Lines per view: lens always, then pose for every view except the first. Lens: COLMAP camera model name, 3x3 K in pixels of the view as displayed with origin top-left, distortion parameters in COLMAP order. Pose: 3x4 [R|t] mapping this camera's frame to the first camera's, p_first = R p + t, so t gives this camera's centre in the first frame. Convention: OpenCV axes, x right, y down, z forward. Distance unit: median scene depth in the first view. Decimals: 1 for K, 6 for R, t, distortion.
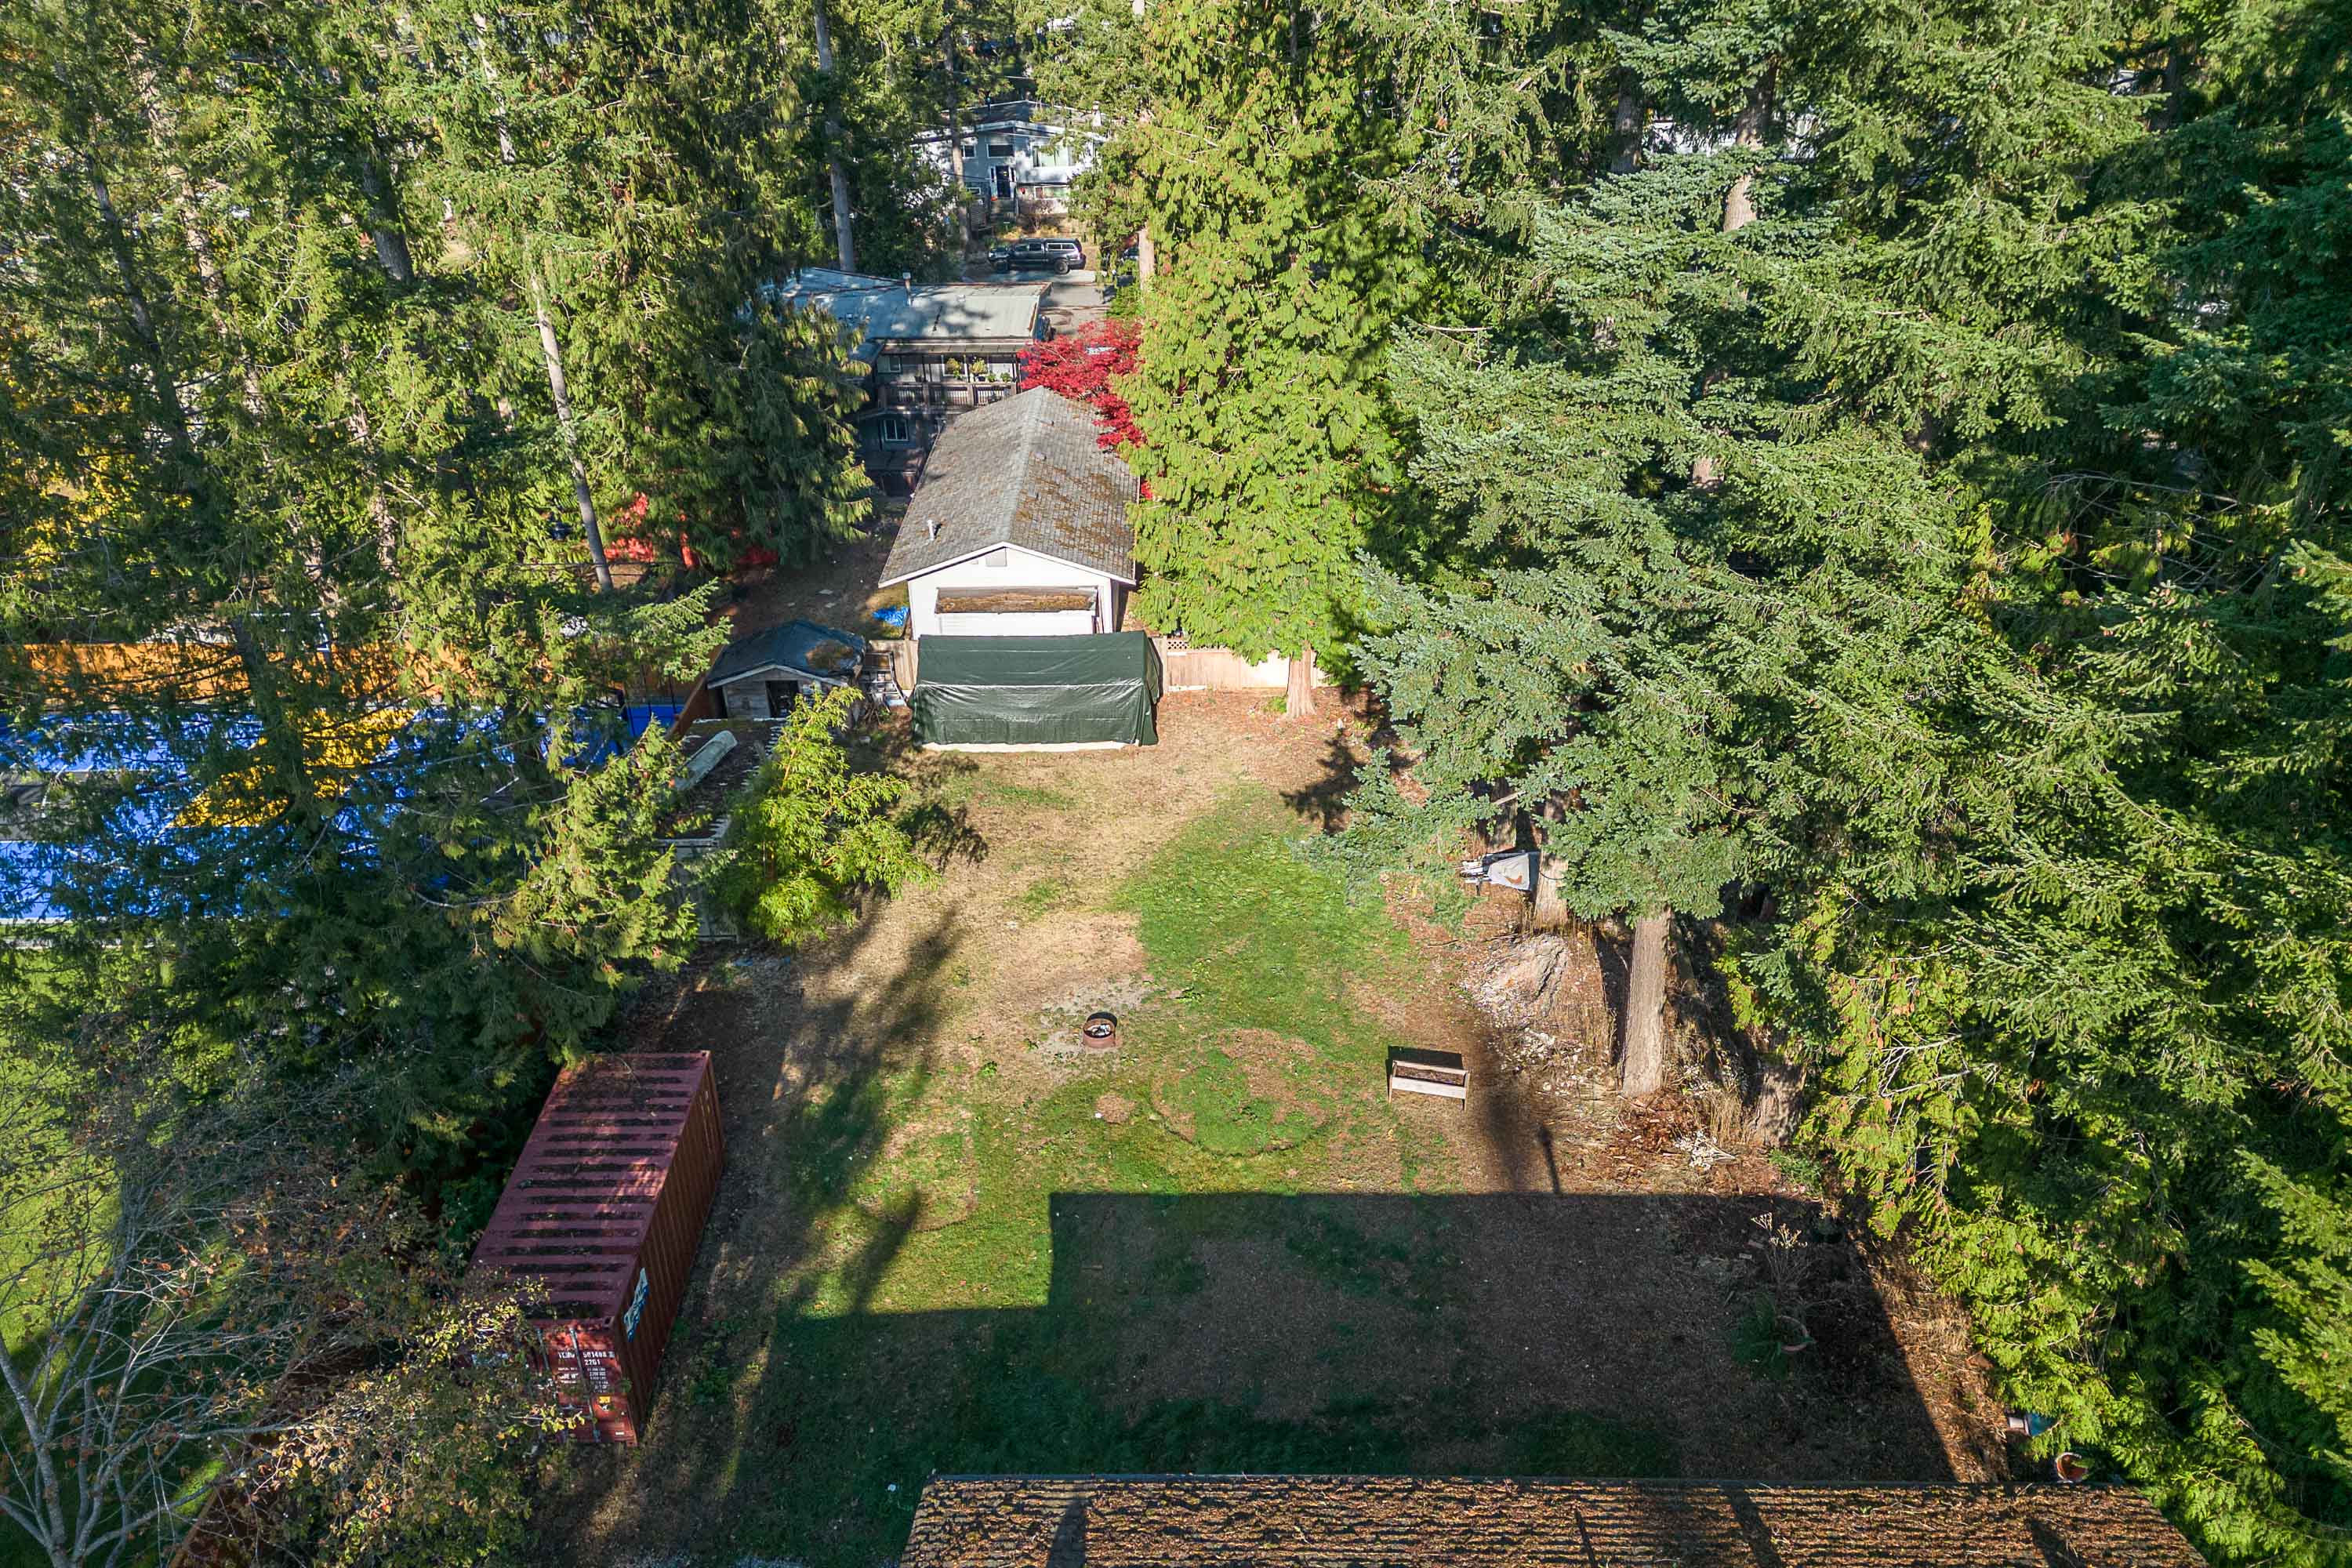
lens RADIAL K [[1588.4, 0, 1165.8], [0, 1588.4, 788.8], [0, 0, 1]] dist [0.085205, -0.084124]
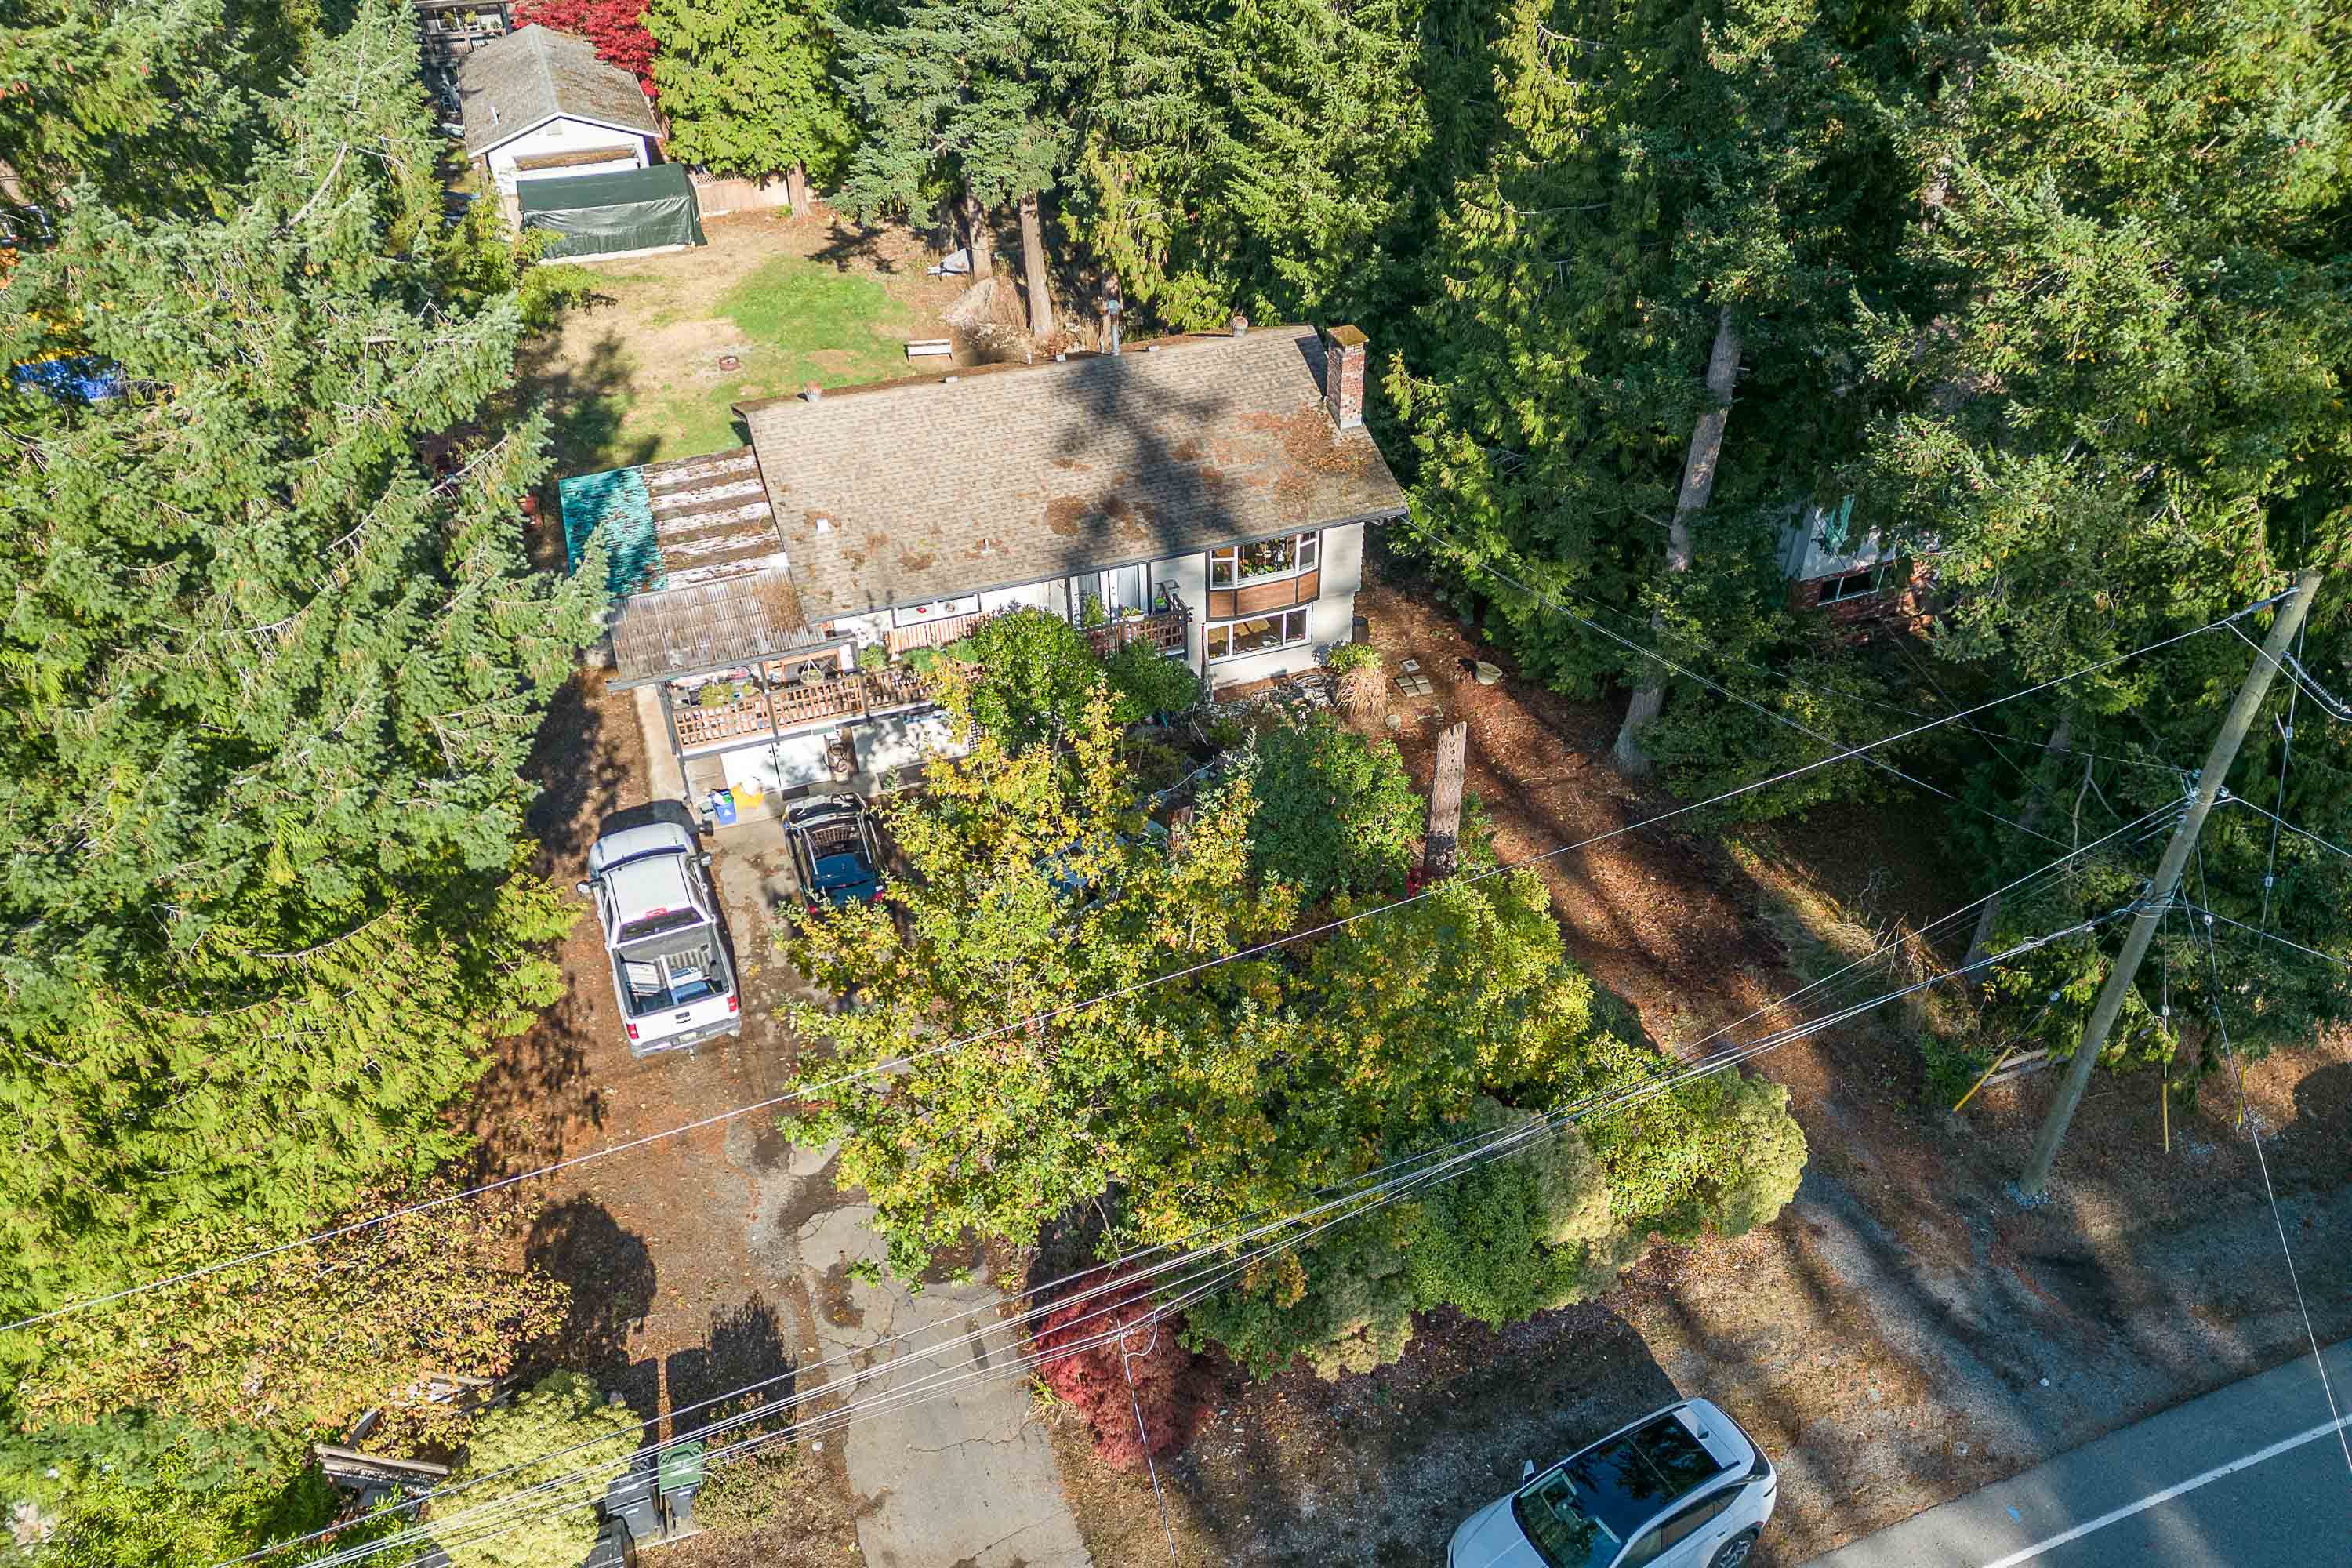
lens RADIAL K [[1588.4, 0, 1165.8], [0, 1588.4, 788.8], [0, 0, 1]] dist [0.085205, -0.084124]
pose [[0.935724, -0.211851, 0.282026, -0.168426], [0.174474, 0.972872, 0.151918, 0.380682], [-0.306559, -0.092947, 0.947303, -0.693268]]
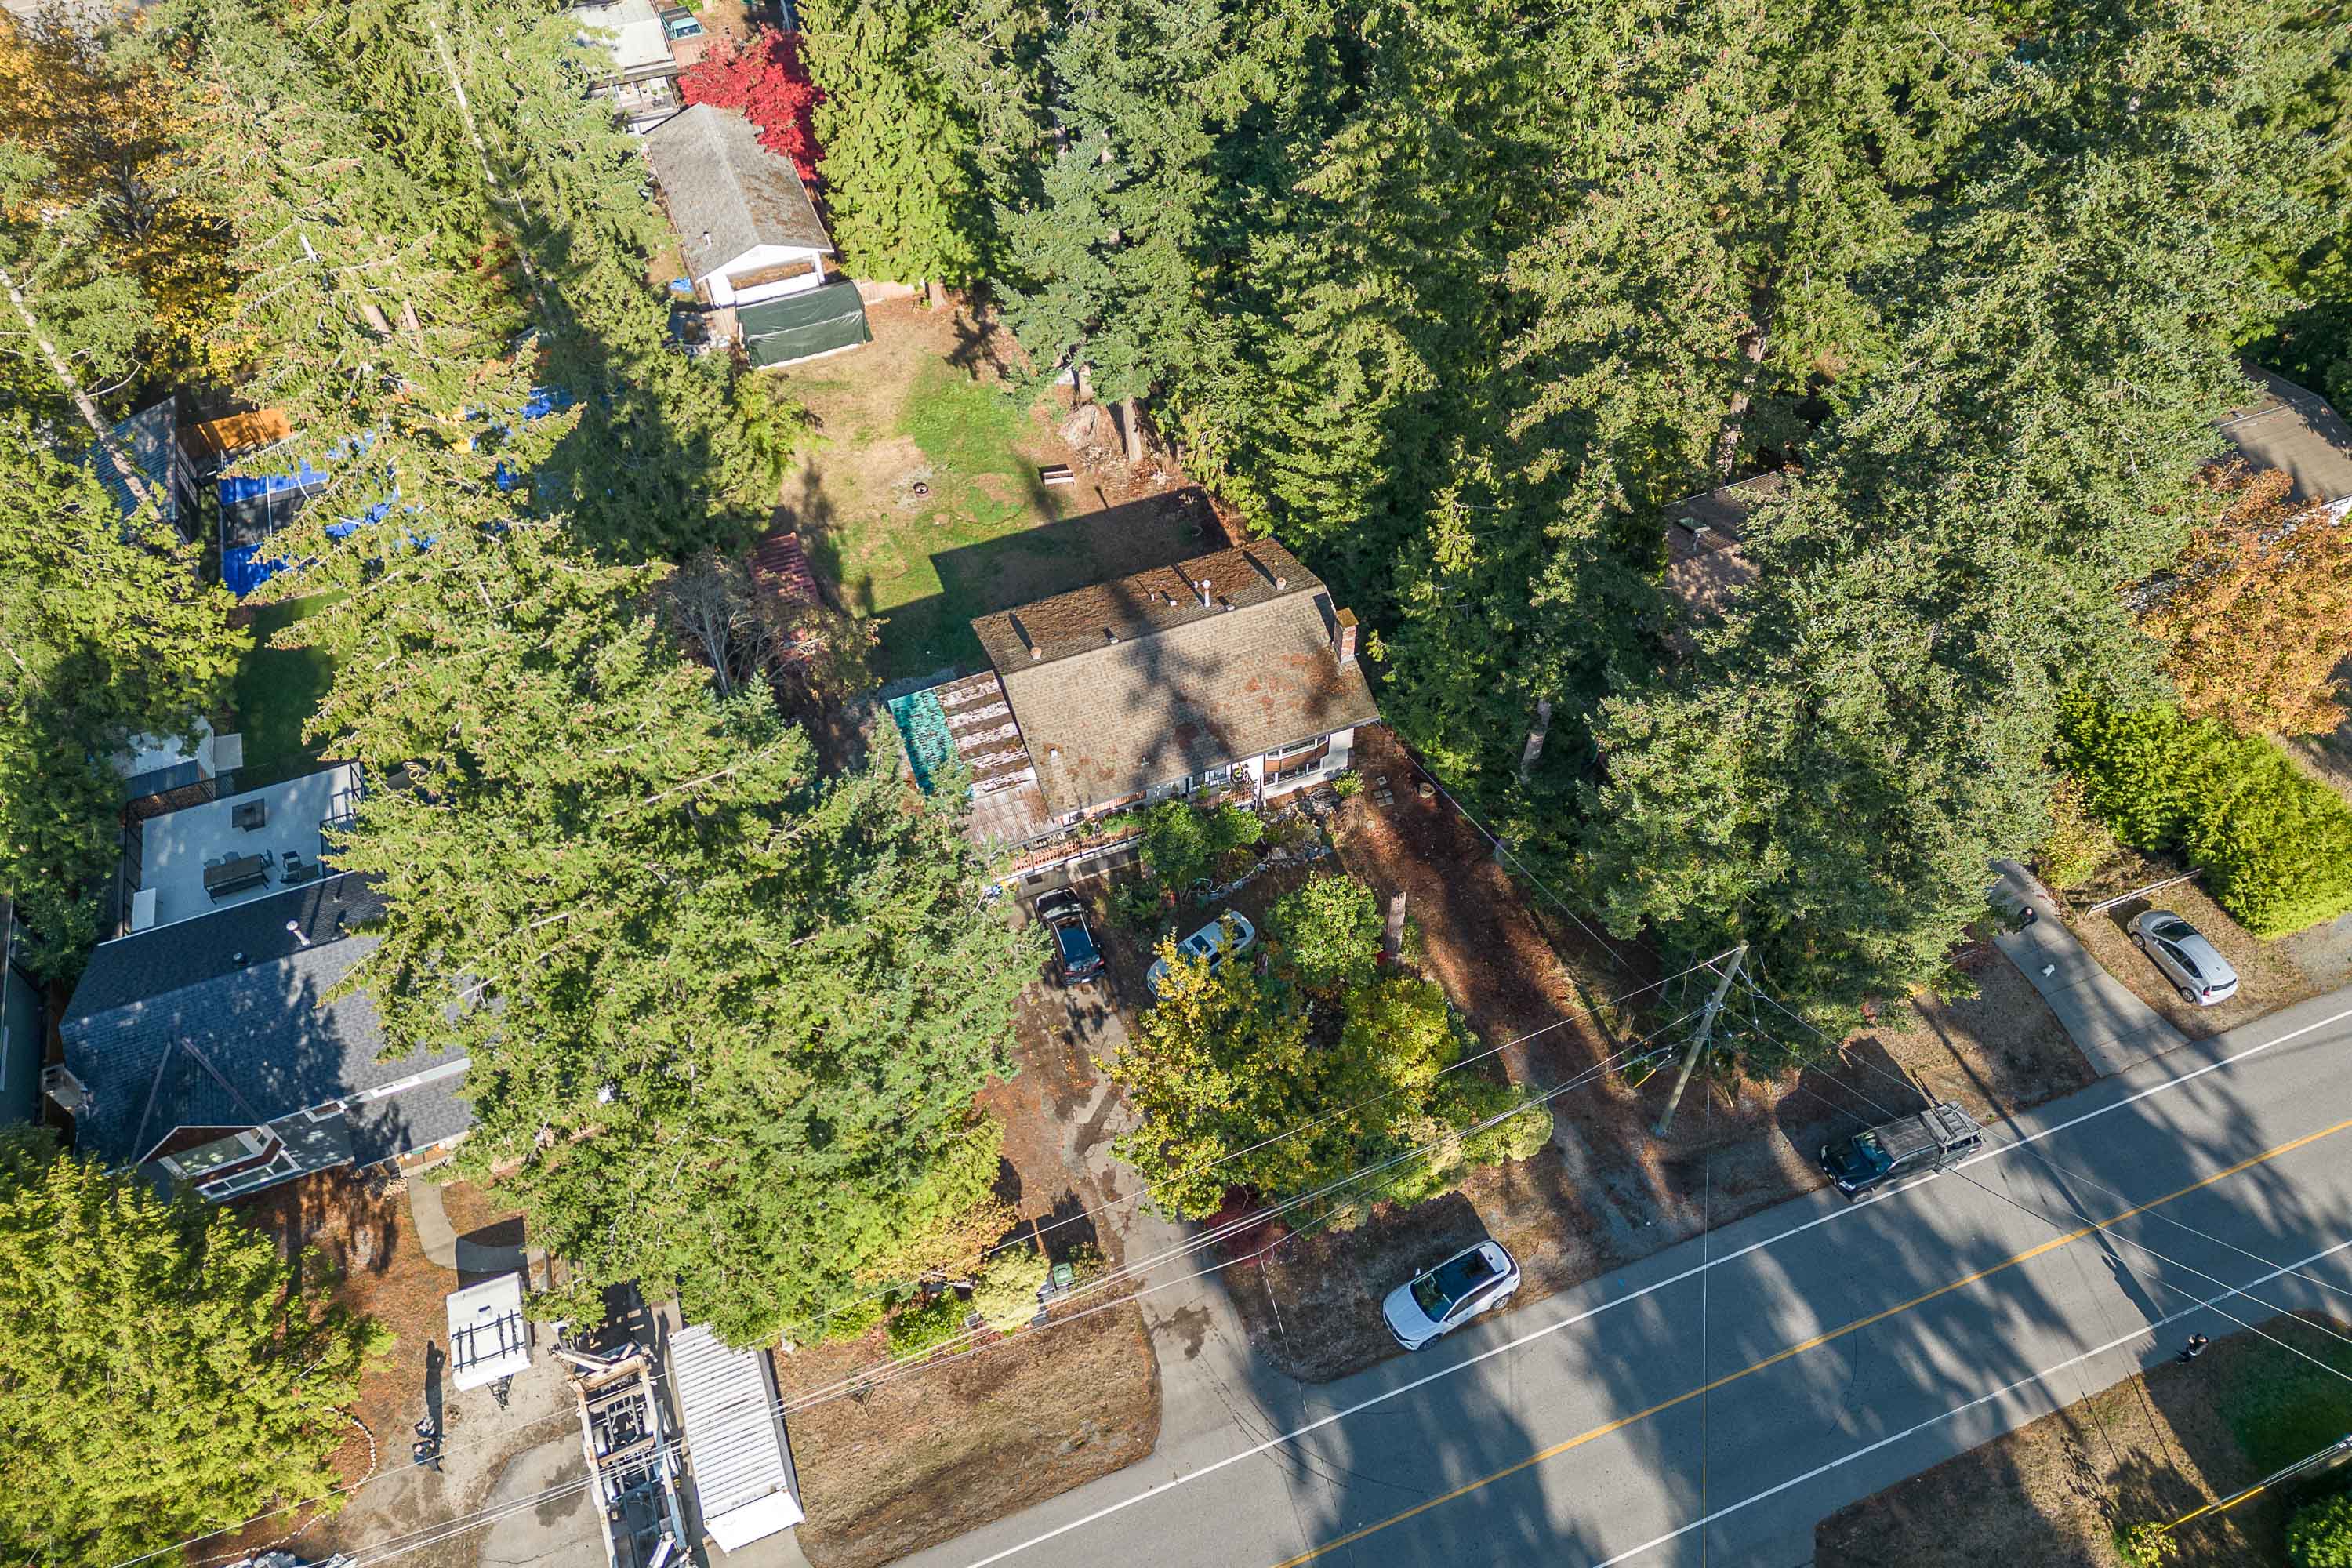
lens RADIAL K [[1583.5, 0, 1169.5], [0, 1583.5, 743.9], [0, 0, 1]] dist [0.069536, -0.082820]
pose [[0.928876, -0.283408, 0.238474, -0.349515], [0.184452, 0.912270, 0.365706, -0.286095], [-0.321197, -0.295709, 0.899660, -1.294037]]
